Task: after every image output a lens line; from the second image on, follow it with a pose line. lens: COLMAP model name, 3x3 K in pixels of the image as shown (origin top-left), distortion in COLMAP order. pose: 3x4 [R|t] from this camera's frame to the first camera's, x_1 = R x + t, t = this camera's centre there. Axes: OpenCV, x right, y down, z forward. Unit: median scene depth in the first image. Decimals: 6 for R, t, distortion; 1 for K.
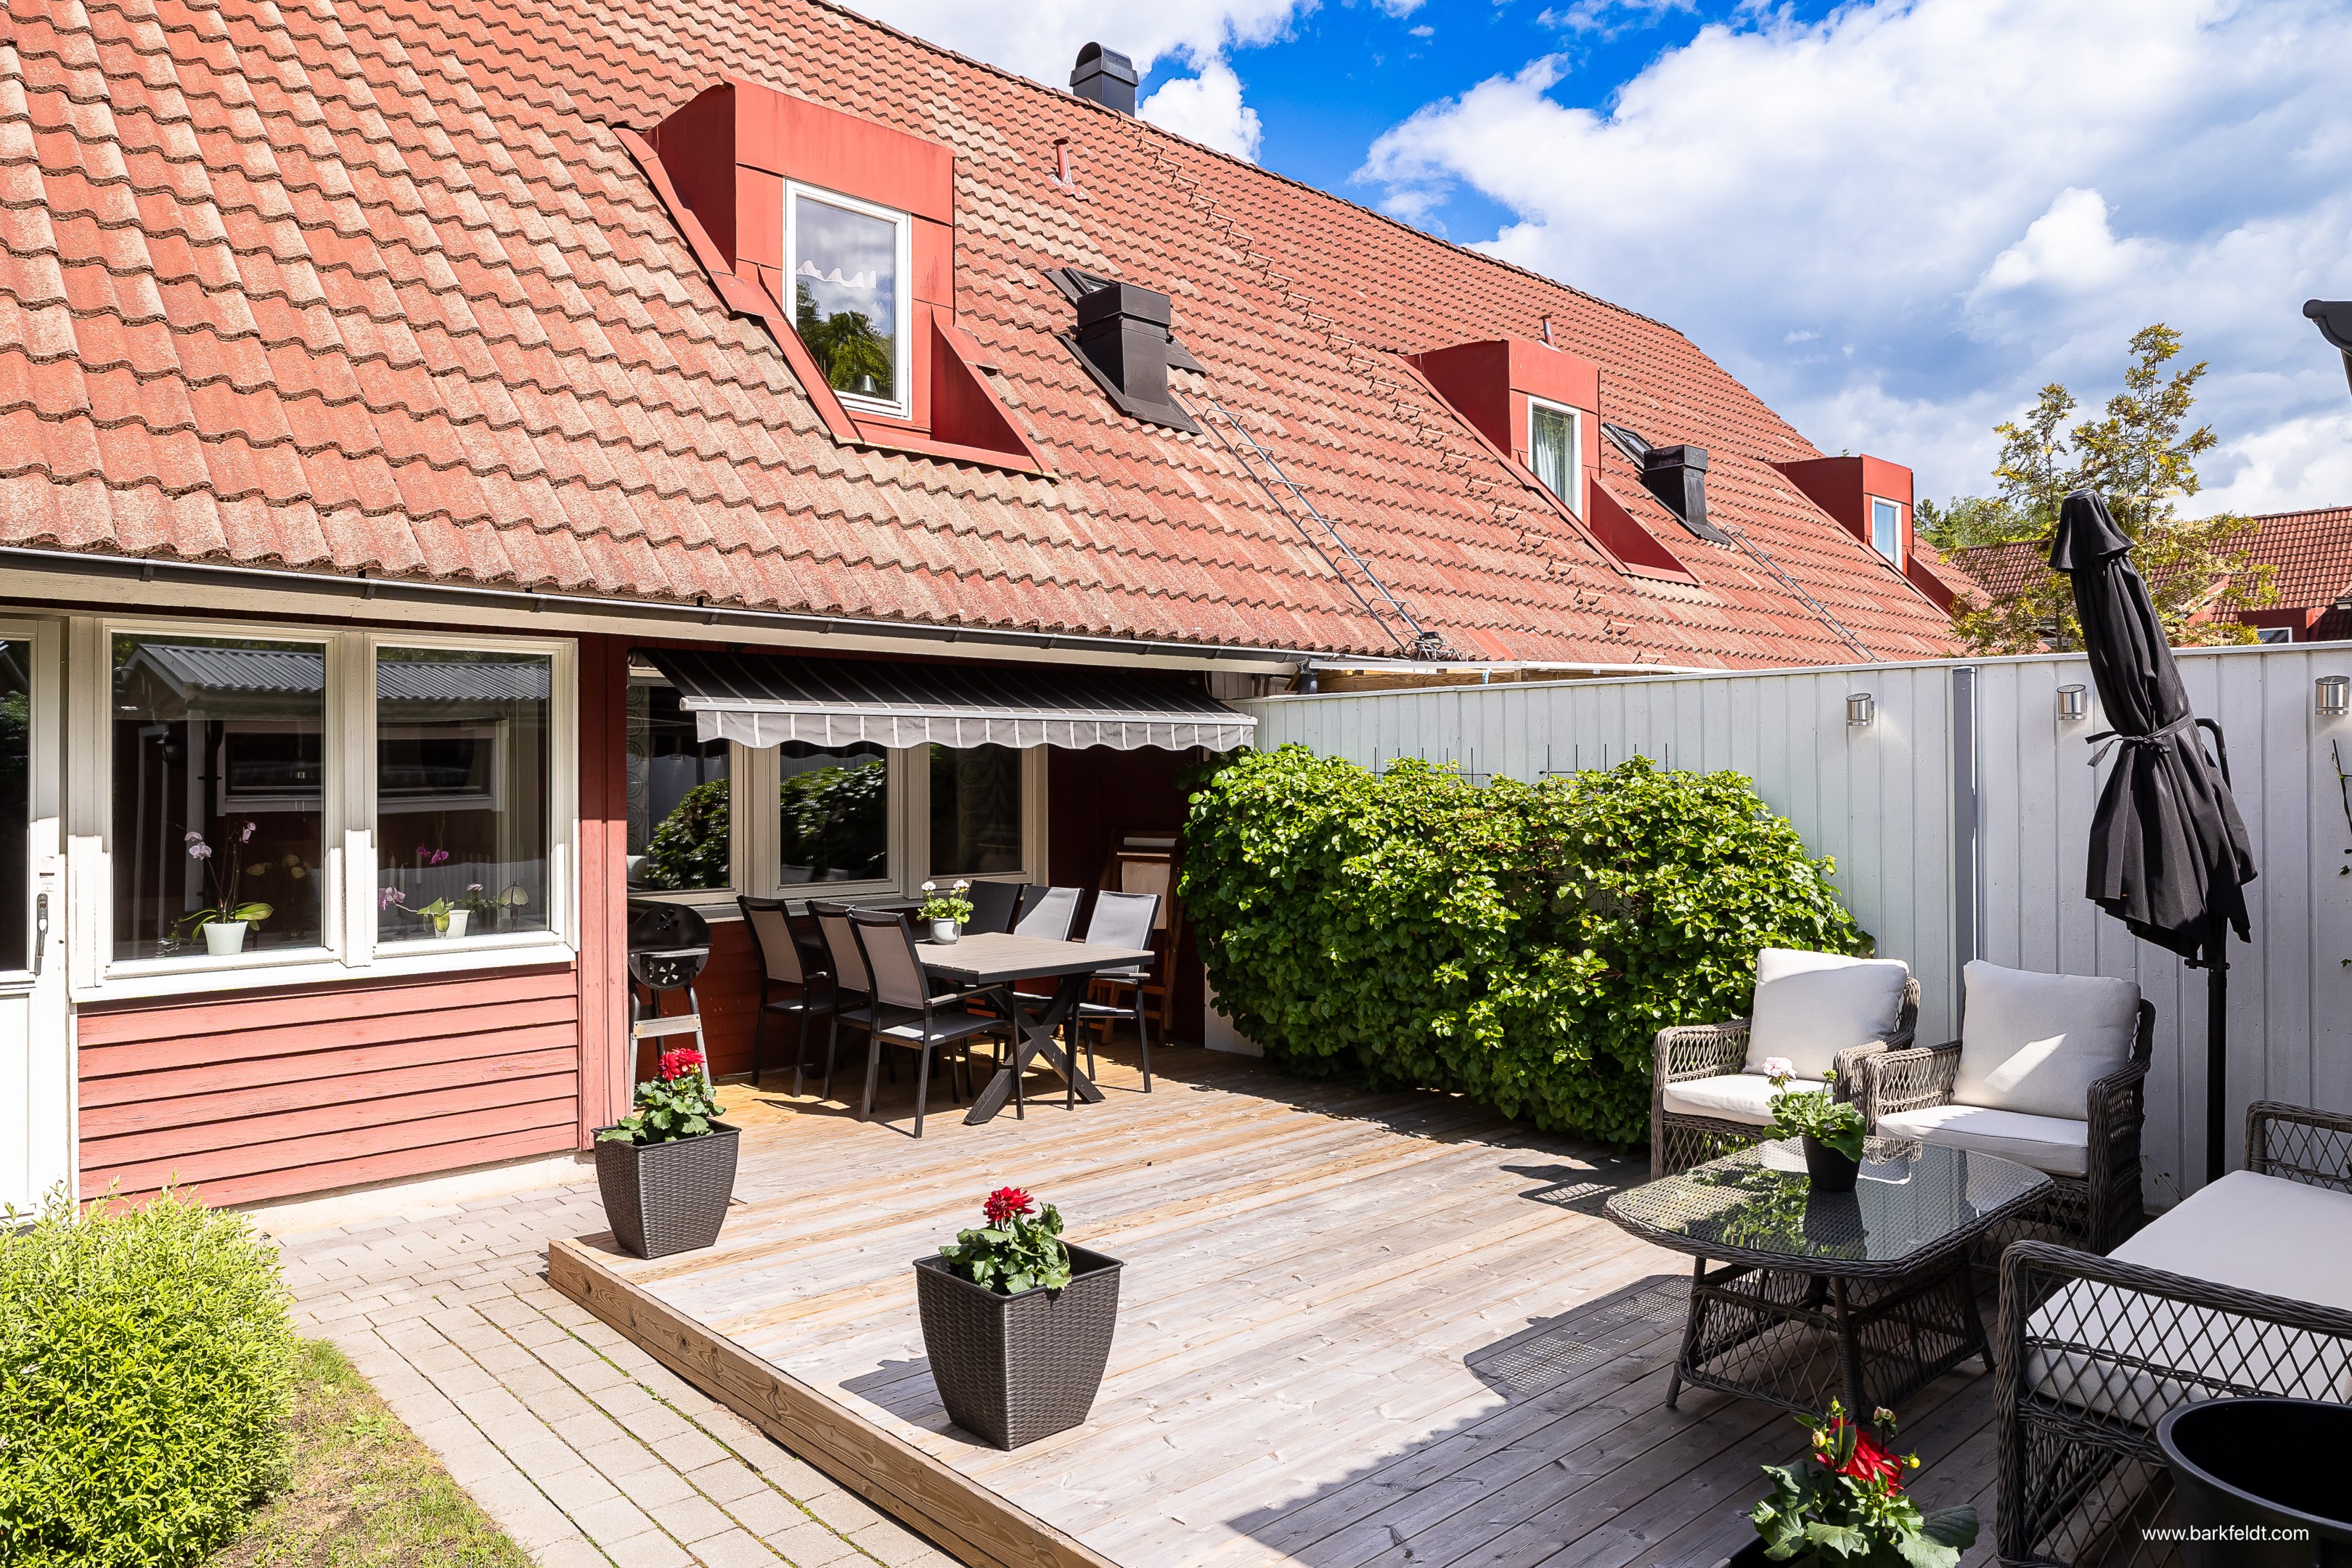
lens RADIAL K [[1532.4, 0, 1186.8], [0, 1532.4, 776.9], [0, 0, 1]] dist [-0.002362, 0.003060]
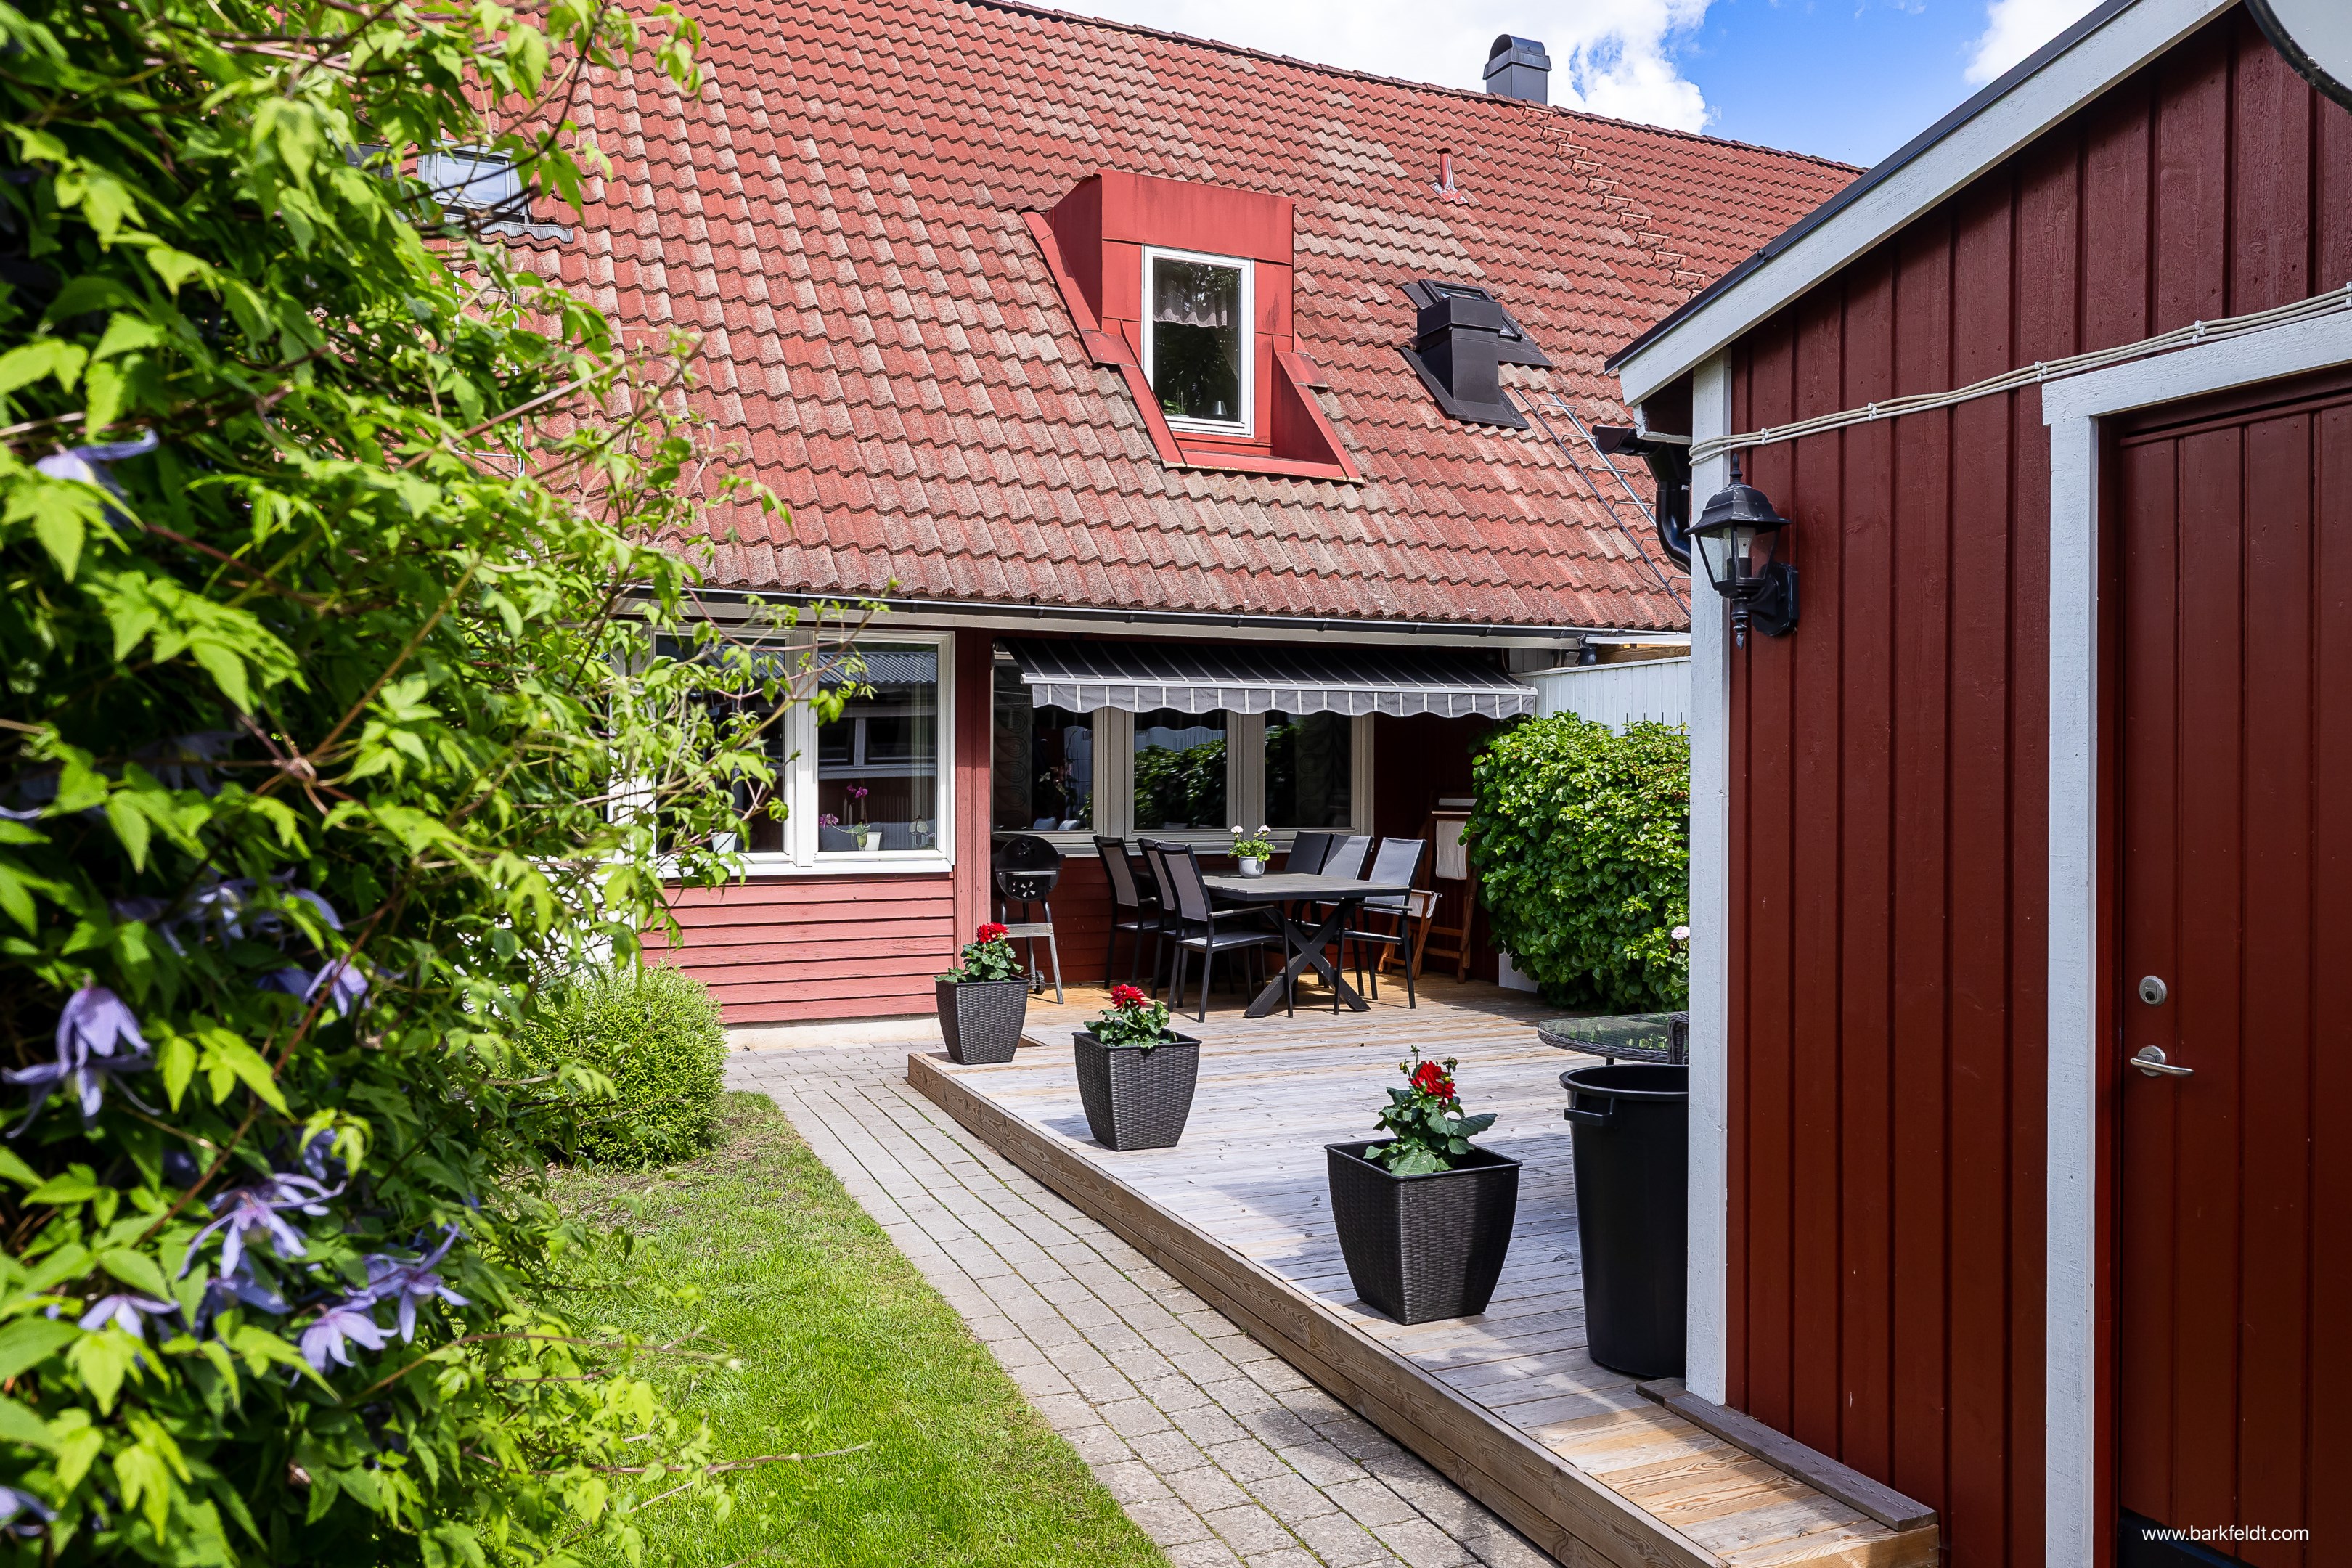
lens RADIAL K [[1680.4, 0, 1176.9], [0, 1680.4, 795.1], [0, 0, 1]] dist [-0.003432, -0.000194]
pose [[0.940973, 0.009647, -0.338345, 0.253793], [-0.005485, 0.999897, 0.013257, 0.028819], [0.338439, -0.010618, 0.940929, -0.284489]]
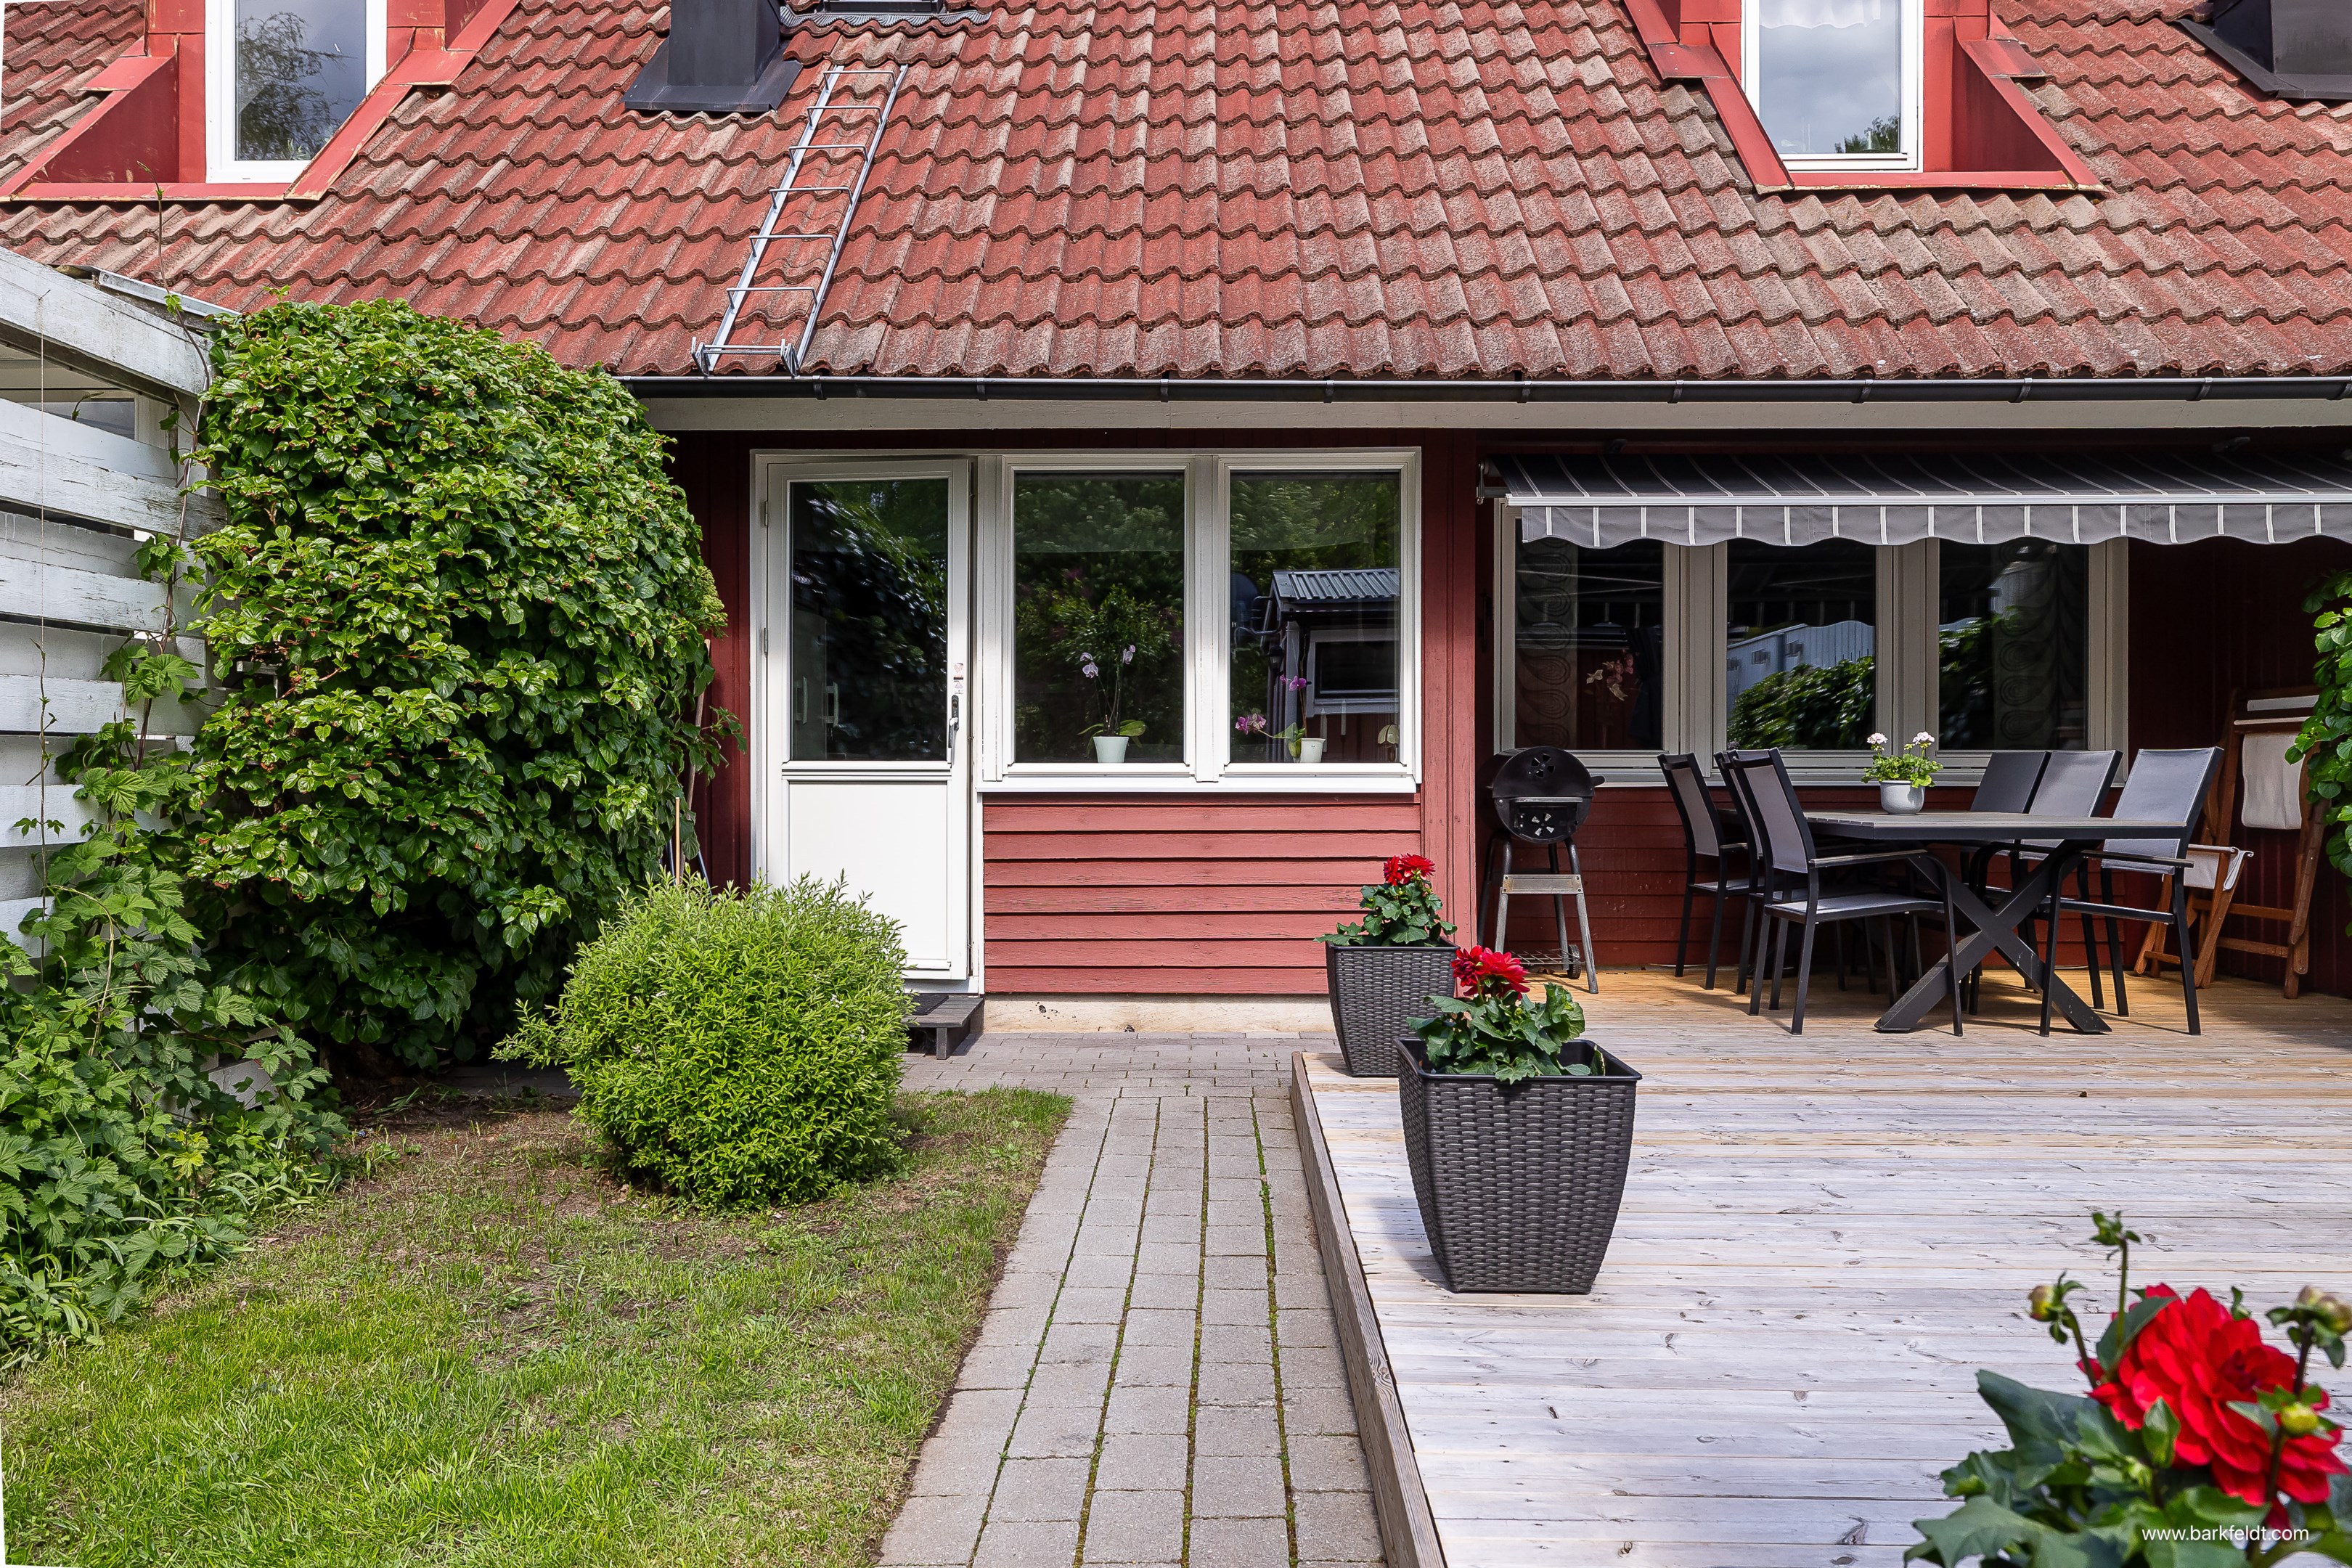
lens RADIAL K [[1620.5, 0, 1173.4], [0, 1620.5, 778.4], [0, 0, 1]] dist [-0.001916, -0.001269]
pose [[0.713371, 0.008409, -0.700736, 0.166311], [-0.003332, 0.999957, 0.008608, 0.092110], [0.700779, -0.003806, 0.713369, 0.172342]]
